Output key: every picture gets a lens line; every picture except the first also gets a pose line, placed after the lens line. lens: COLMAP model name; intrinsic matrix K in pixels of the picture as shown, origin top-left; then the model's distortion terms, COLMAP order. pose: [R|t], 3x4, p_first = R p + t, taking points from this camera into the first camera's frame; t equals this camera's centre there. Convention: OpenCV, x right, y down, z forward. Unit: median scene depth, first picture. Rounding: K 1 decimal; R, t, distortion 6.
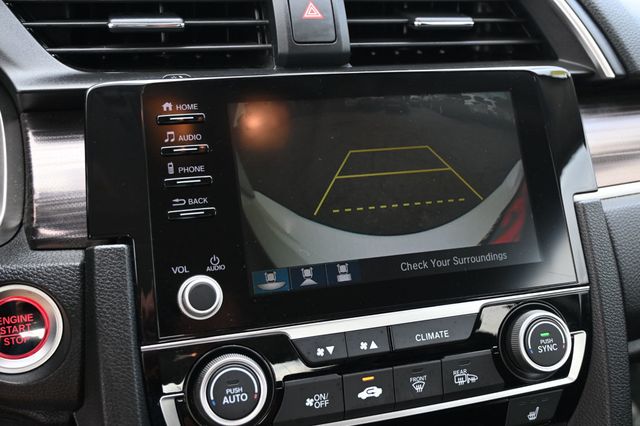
lens RADIAL K [[701.3, 0, 316.9], [0, 701.3, 219.6], [0, 0, 1]] dist [0.001115, 0.000000]
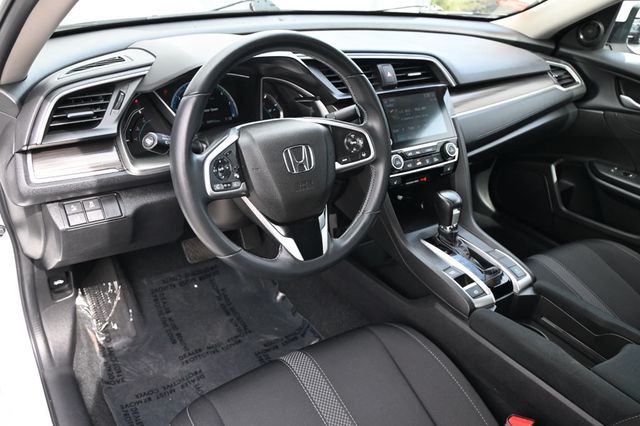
lens RADIAL K [[497.2, 0, 318.4], [0, 497.2, 212.8], [0, 0, 1]] dist [0.028761, 0.000980]
pose [[0.954894, -0.129180, 0.267378, -1.343173], [0.112964, 0.990747, 0.075233, 0.238894], [-0.274622, -0.041636, 0.960650, -1.759223]]
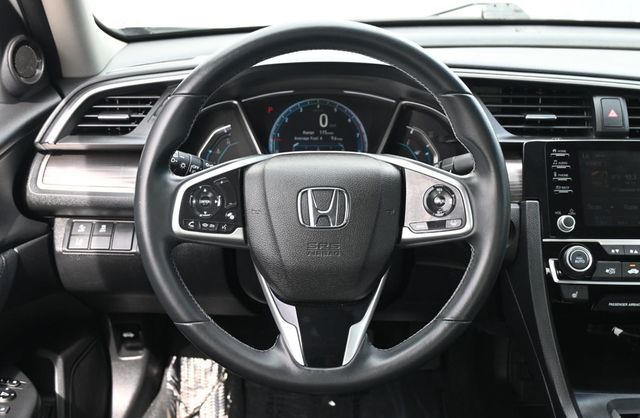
lens RADIAL K [[749.8, 0, 324.0], [0, 749.8, 209.9], [0, 0, 1]] dist [0.015508, 0.000000]
pose [[0.964611, 0.066450, -0.255167, -0.293706], [-0.092769, 0.991380, -0.092520, 0.362286], [0.246820, 0.112917, 0.962460, -1.713673]]
